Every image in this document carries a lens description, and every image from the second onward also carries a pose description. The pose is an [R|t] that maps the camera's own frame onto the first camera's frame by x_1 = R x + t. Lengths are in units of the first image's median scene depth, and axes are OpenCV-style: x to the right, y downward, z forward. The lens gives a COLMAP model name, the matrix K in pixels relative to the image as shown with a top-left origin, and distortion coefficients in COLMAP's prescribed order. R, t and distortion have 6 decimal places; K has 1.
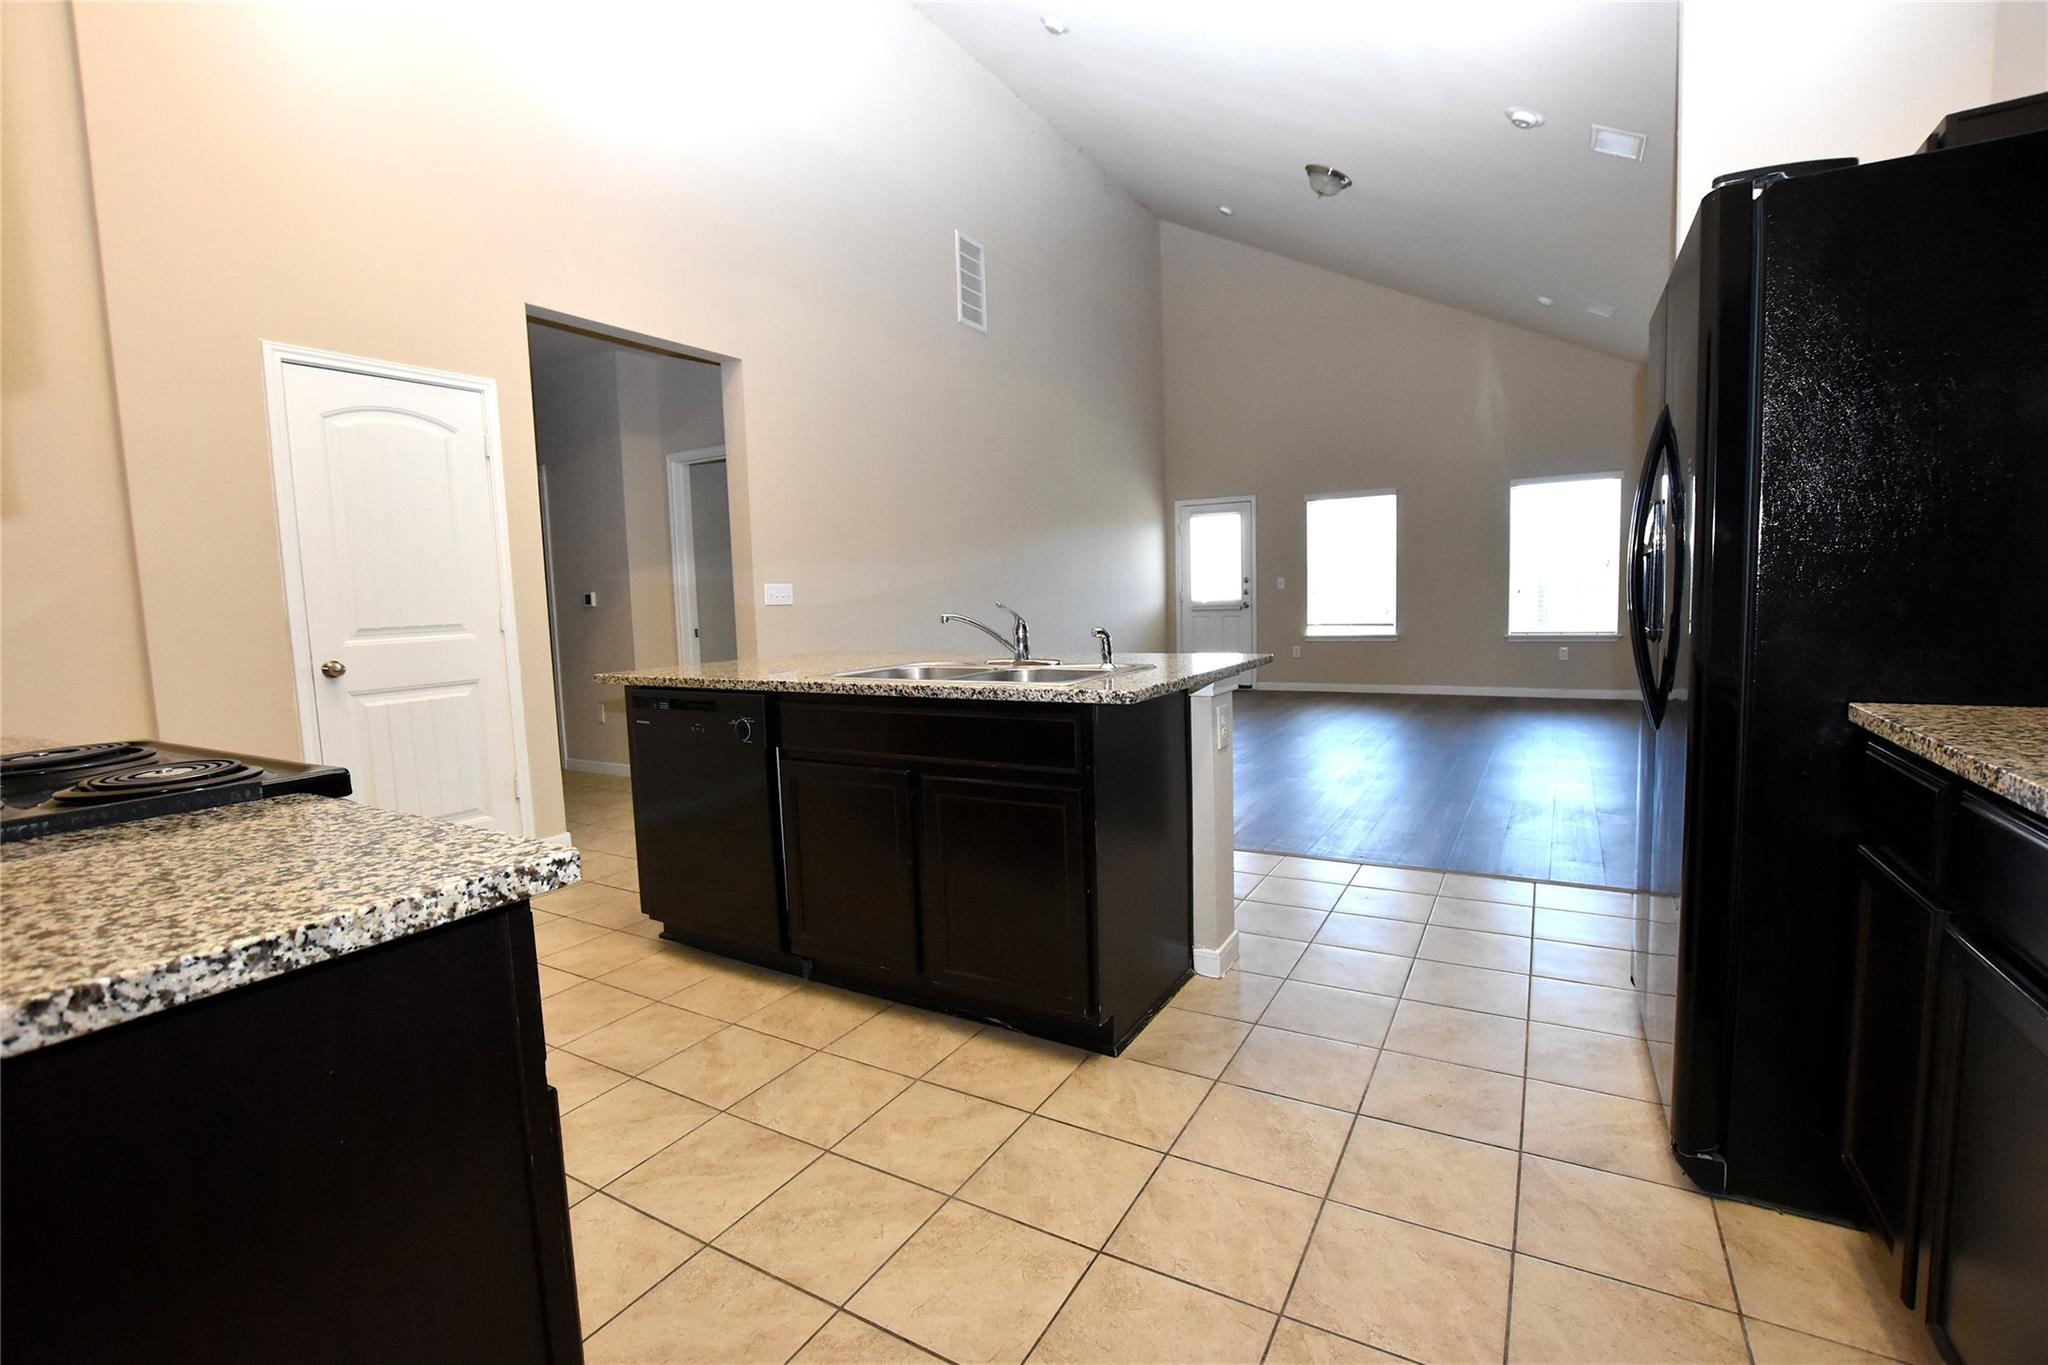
lens RADIAL K [[904.2, 0, 1030.0], [0, 904.2, 682.2], [0, 0, 1]] dist [-0.031095, 0.005390]
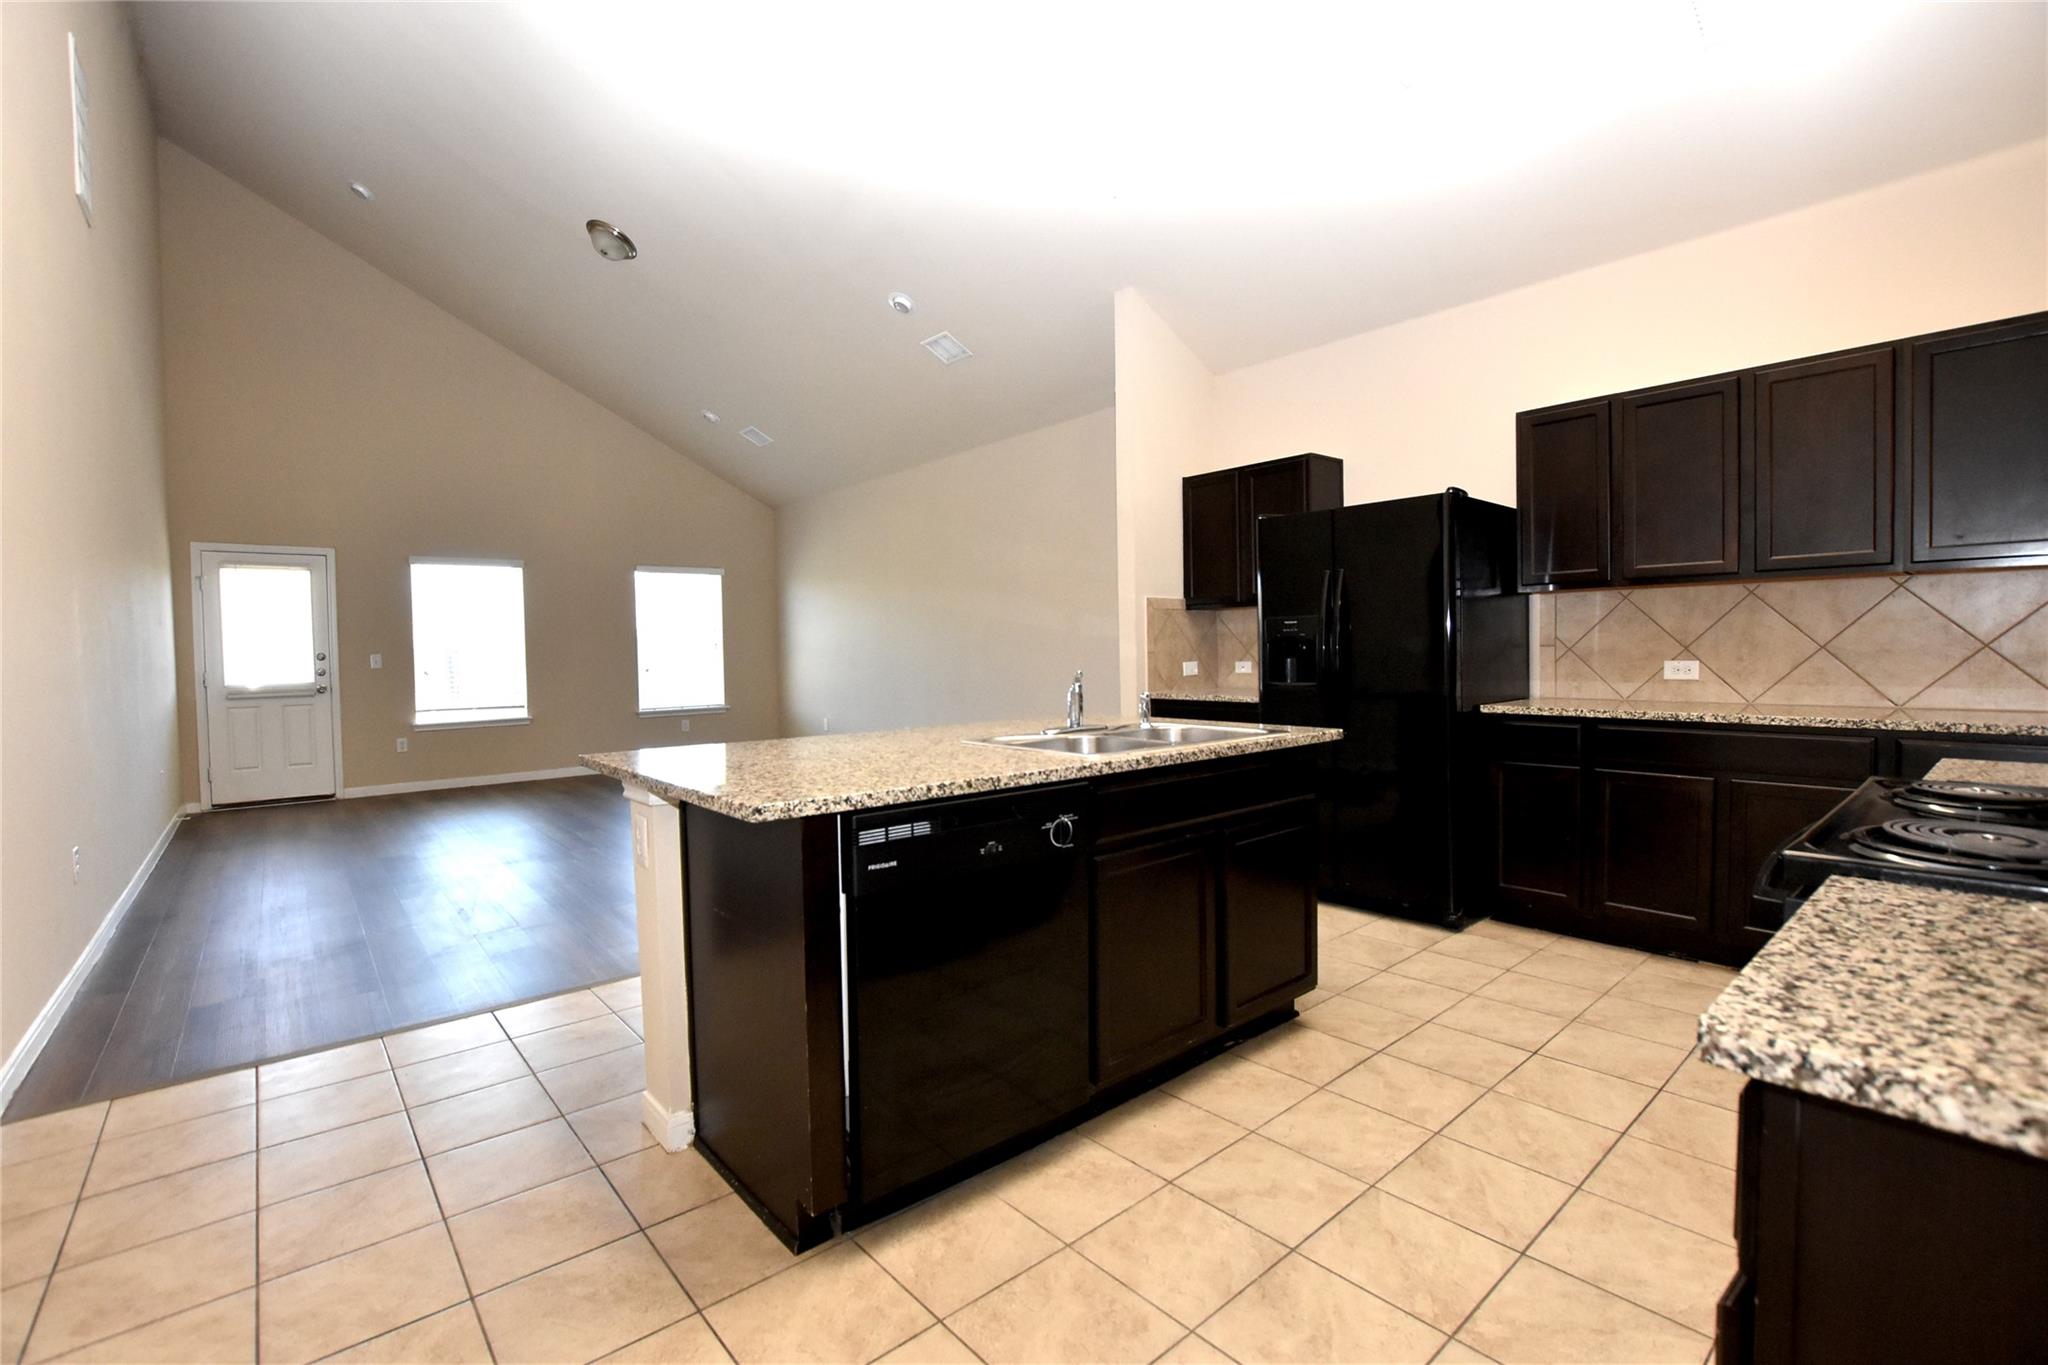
lens RADIAL K [[903.0, 0, 1027.0], [0, 903.0, 679.7], [0, 0, 1]] dist [-0.022606, 0.000007]
pose [[0.329697, -0.009761, 0.944036, -1.093552], [0.099641, 0.994721, -0.024514, -0.064168], [-0.938814, 0.102147, 0.328929, 0.775257]]
